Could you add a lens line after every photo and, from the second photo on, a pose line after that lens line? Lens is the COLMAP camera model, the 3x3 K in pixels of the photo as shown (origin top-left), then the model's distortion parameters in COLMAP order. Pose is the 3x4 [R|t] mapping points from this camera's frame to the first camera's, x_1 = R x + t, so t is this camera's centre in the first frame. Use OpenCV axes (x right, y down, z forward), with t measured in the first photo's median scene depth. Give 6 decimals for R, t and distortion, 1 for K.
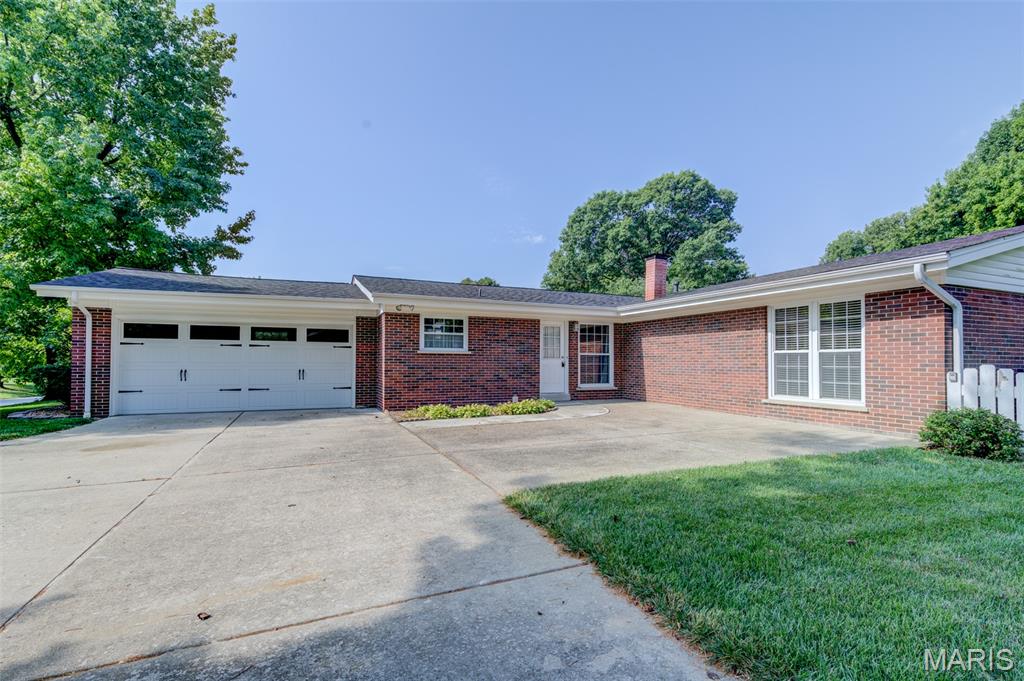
lens RADIAL K [[474.5, 0, 512.9], [0, 474.5, 346.1], [0, 0, 1]] dist [0.013649, 0.000973]
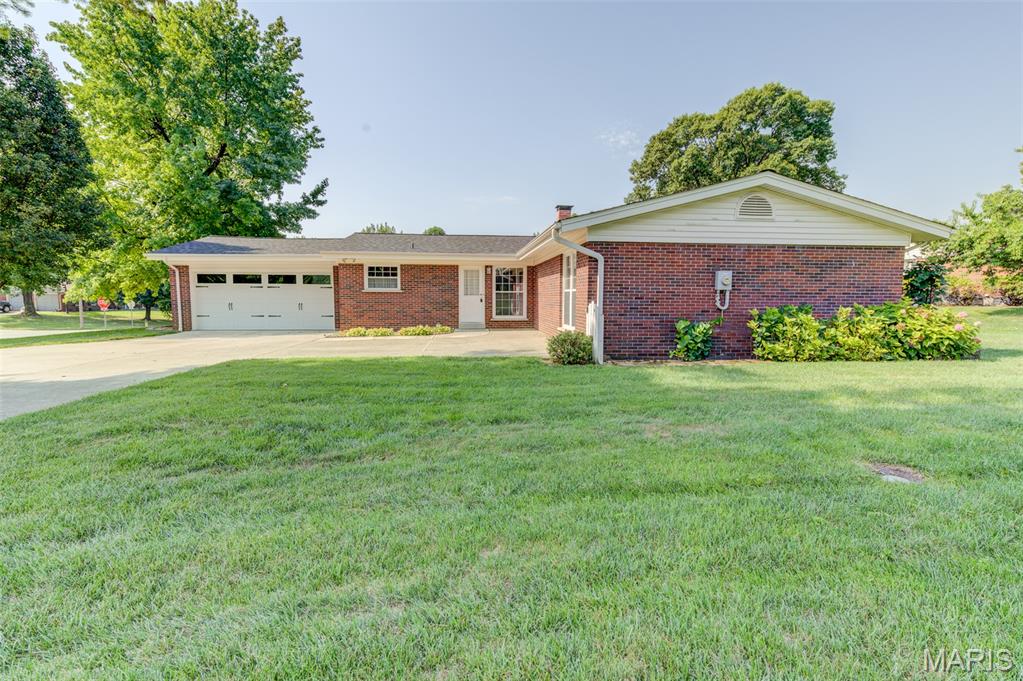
lens RADIAL K [[483.4, 0, 512.5], [0, 483.4, 340.8], [0, 0, 1]] dist [0.010307, -0.000657]
pose [[0.952077, 0.027149, -0.304653, 0.599679], [0.010378, 0.992612, 0.120891, -0.009295], [0.305684, -0.118259, 0.944760, -0.216654]]
